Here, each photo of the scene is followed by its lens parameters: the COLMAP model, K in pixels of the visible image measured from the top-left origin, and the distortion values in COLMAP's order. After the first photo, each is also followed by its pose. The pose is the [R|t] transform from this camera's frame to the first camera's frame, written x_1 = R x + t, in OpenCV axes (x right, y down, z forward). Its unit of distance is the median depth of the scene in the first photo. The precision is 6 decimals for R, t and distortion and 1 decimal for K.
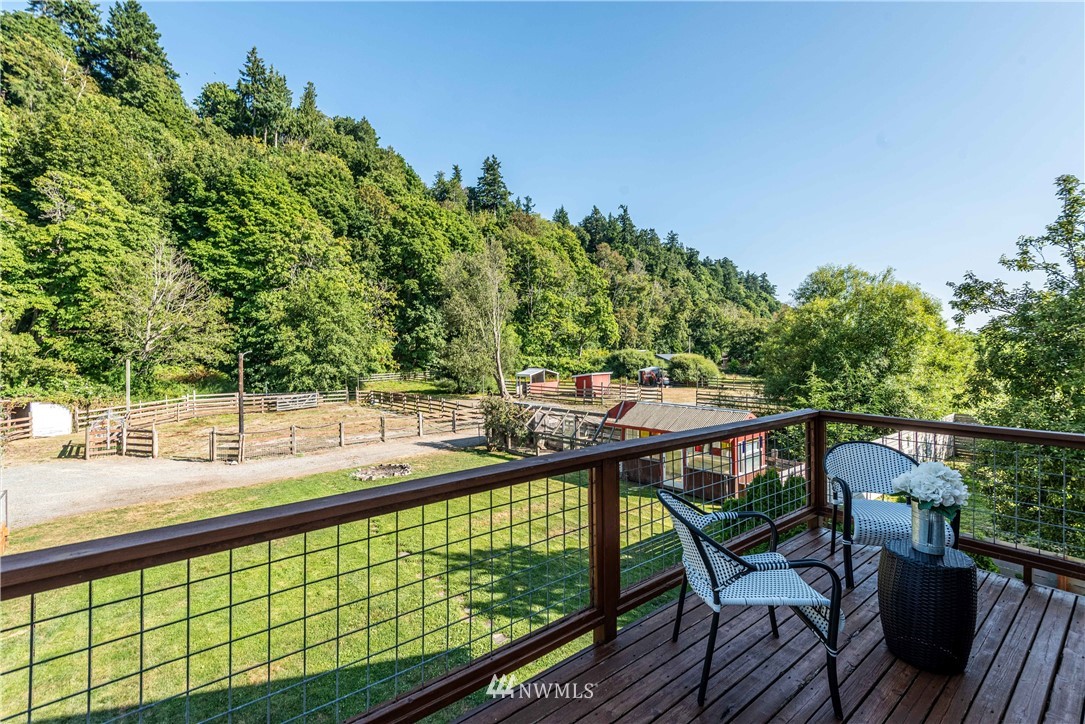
lens RADIAL K [[488.5, 0, 542.6], [0, 488.5, 352.9], [0, 0, 1]] dist [0.024797, -0.012829]
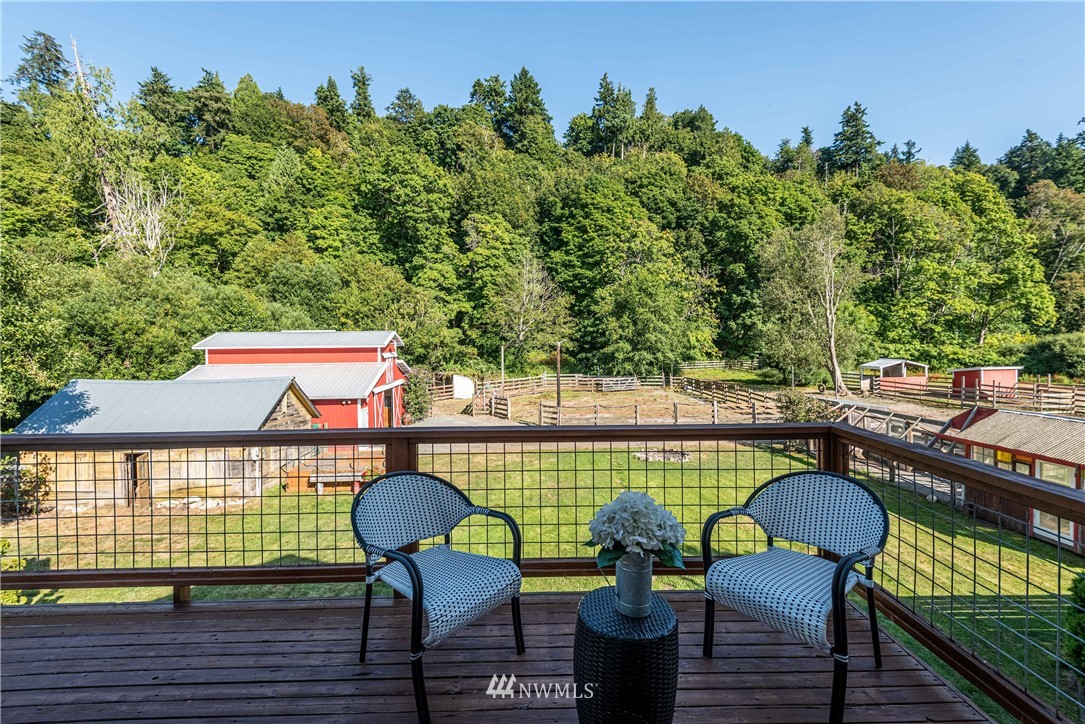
lens RADIAL K [[488.5, 0, 541.1], [0, 488.5, 352.7], [0, 0, 1]] dist [0.024797, -0.012829]
pose [[0.780176, 0.011523, -0.625454, 0.039285], [0.003985, 0.999719, 0.023388, 0.000012], [0.625547, -0.020739, 0.779910, 0.011180]]
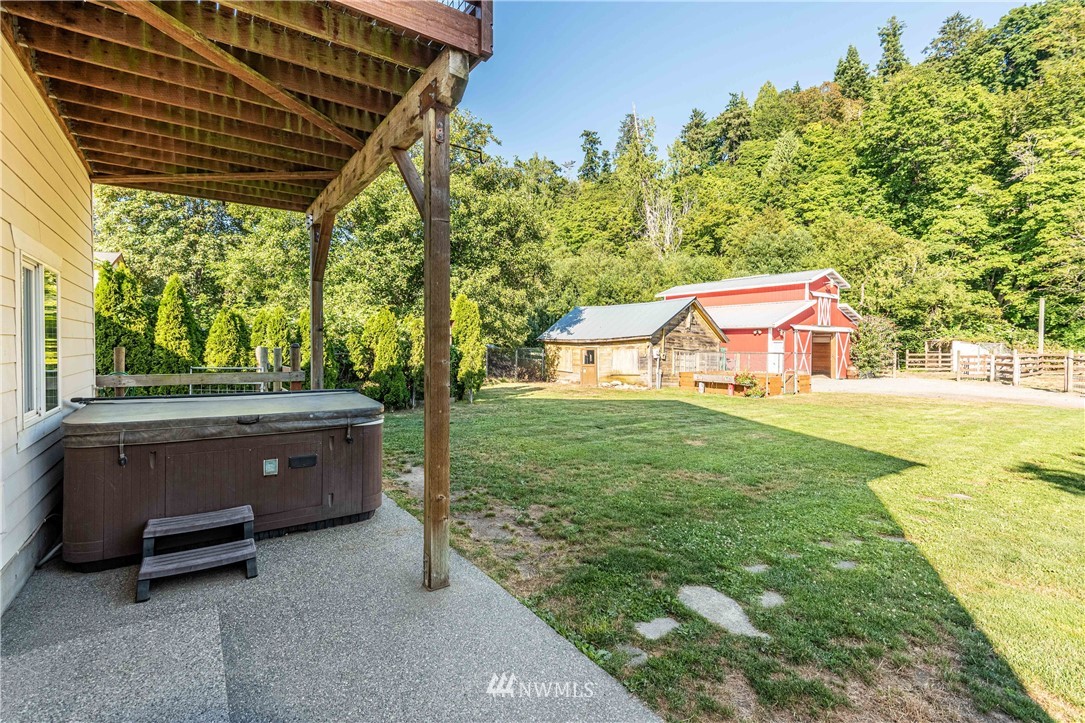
lens RADIAL K [[488.5, 0, 540.4], [0, 488.5, 354.7], [0, 0, 1]] dist [0.024797, -0.012829]
pose [[-0.081558, 0.025012, -0.996355, 0.080035], [-0.009700, 0.999618, 0.025888, 0.051902], [0.996621, 0.011776, -0.081284, 0.068678]]
